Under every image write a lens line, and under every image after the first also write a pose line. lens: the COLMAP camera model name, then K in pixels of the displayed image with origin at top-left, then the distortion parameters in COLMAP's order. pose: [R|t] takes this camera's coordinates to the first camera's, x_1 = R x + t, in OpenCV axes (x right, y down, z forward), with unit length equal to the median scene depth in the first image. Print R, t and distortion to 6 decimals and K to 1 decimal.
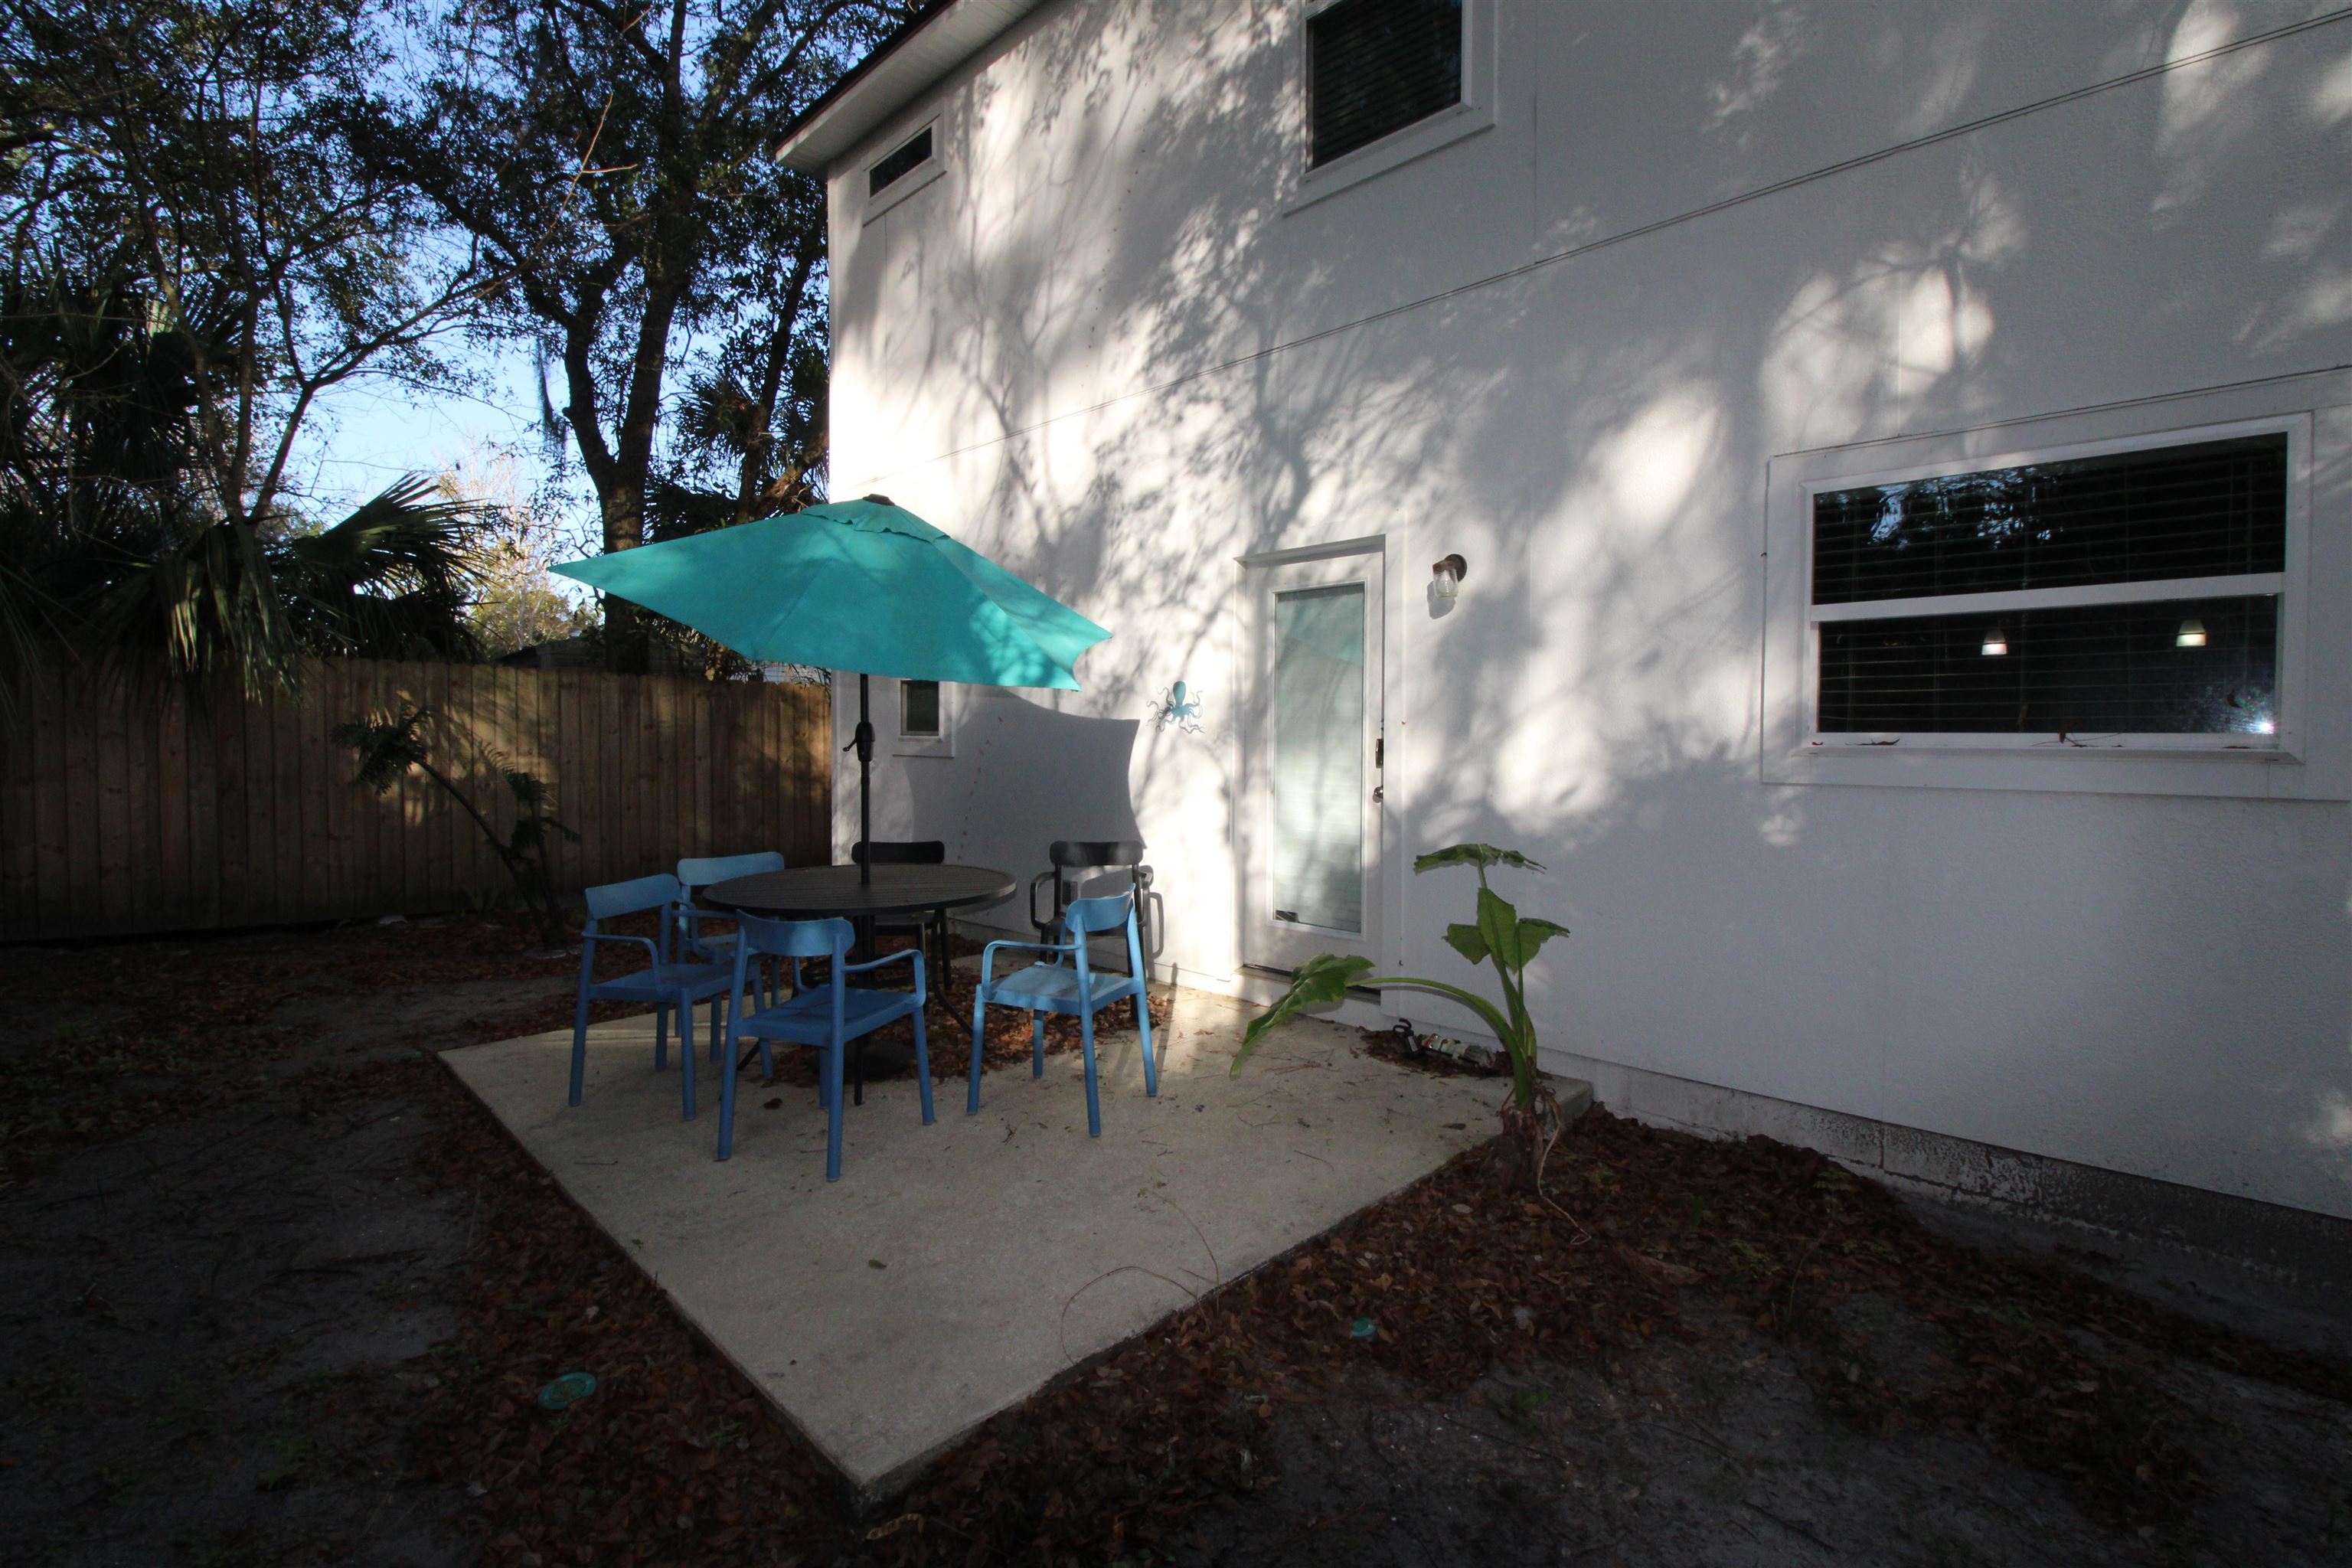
lens RADIAL K [[1076.4, 0, 1170.5], [0, 1076.4, 758.8], [0, 0, 1]] dist [-0.000116, -0.012962]
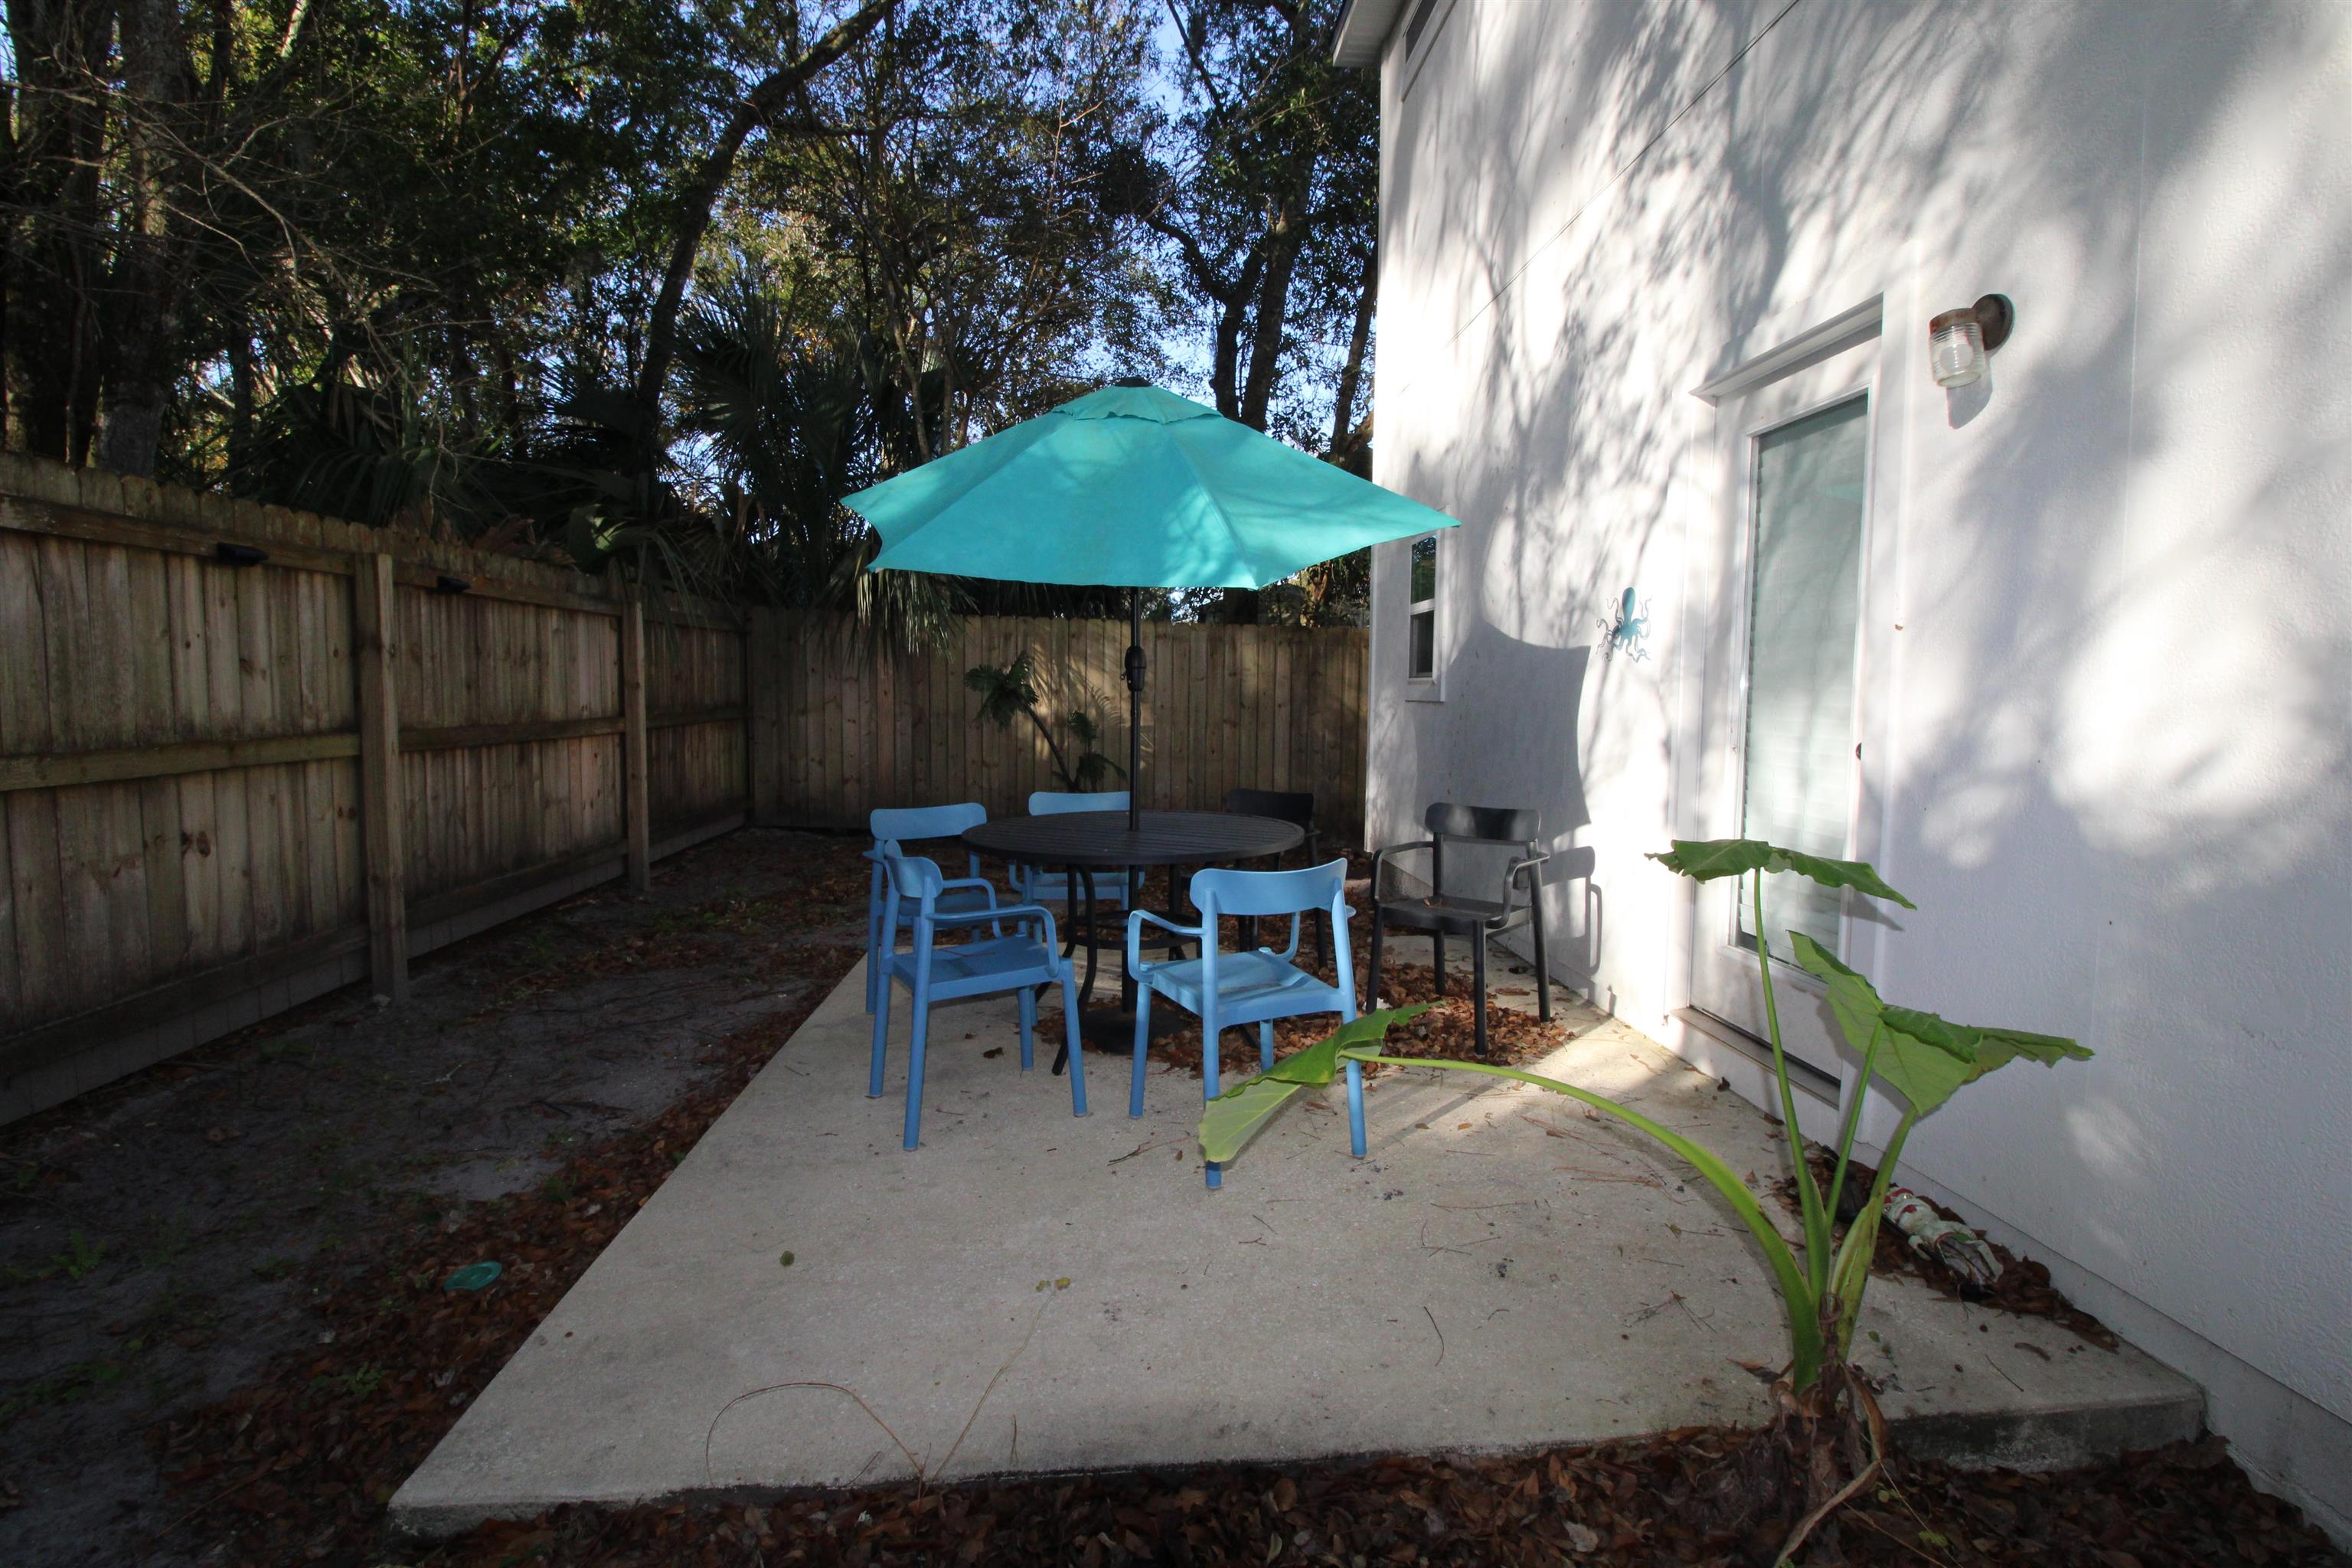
lens RADIAL K [[1076.6, 0, 1174.7], [0, 1076.6, 773.2], [0, 0, 1]] dist [-0.001247, -0.013171]
pose [[0.761057, 0.051094, -0.646670, 0.251008], [-0.019837, 0.998260, 0.055527, 0.015063], [0.648382, -0.029431, 0.760746, 0.282925]]
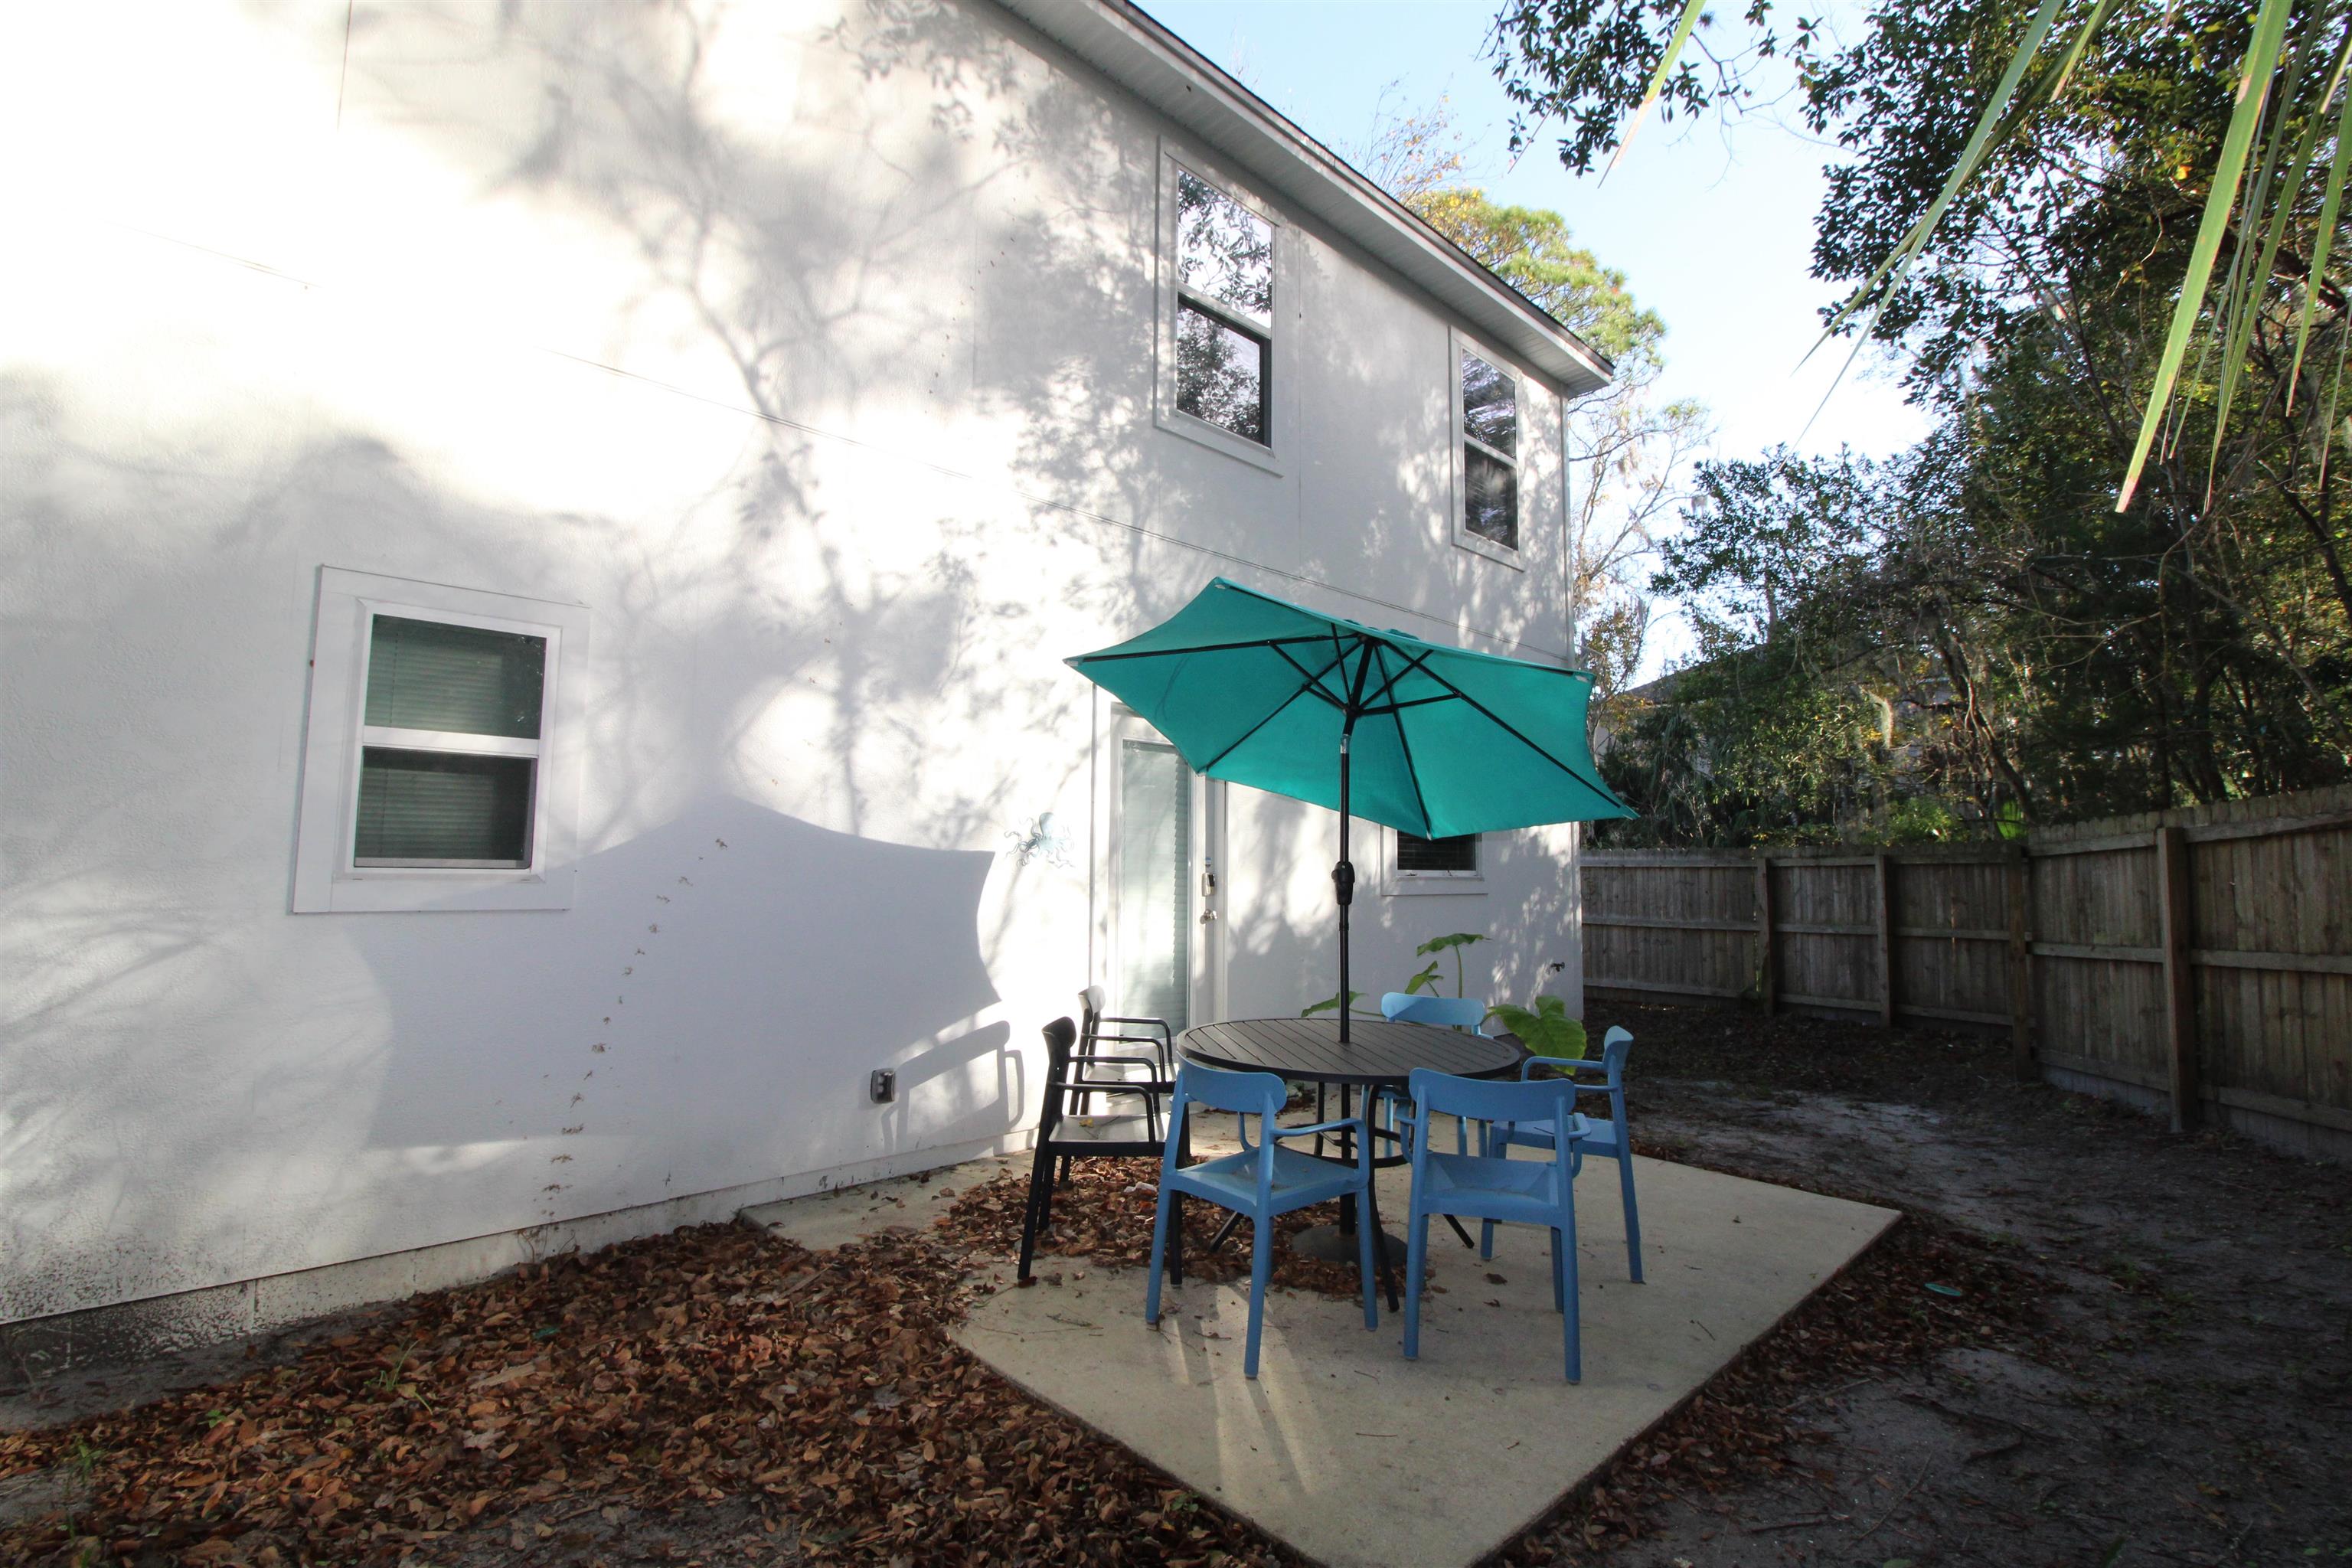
lens RADIAL K [[1076.6, 0, 1174.7], [0, 1076.6, 773.2], [0, 0, 1]] dist [-0.001247, -0.013171]
pose [[0.017157, 0.090117, 0.995783, -0.966897], [0.016981, 0.995760, -0.090407, -0.020314], [-0.999709, 0.018460, 0.015554, 0.908319]]
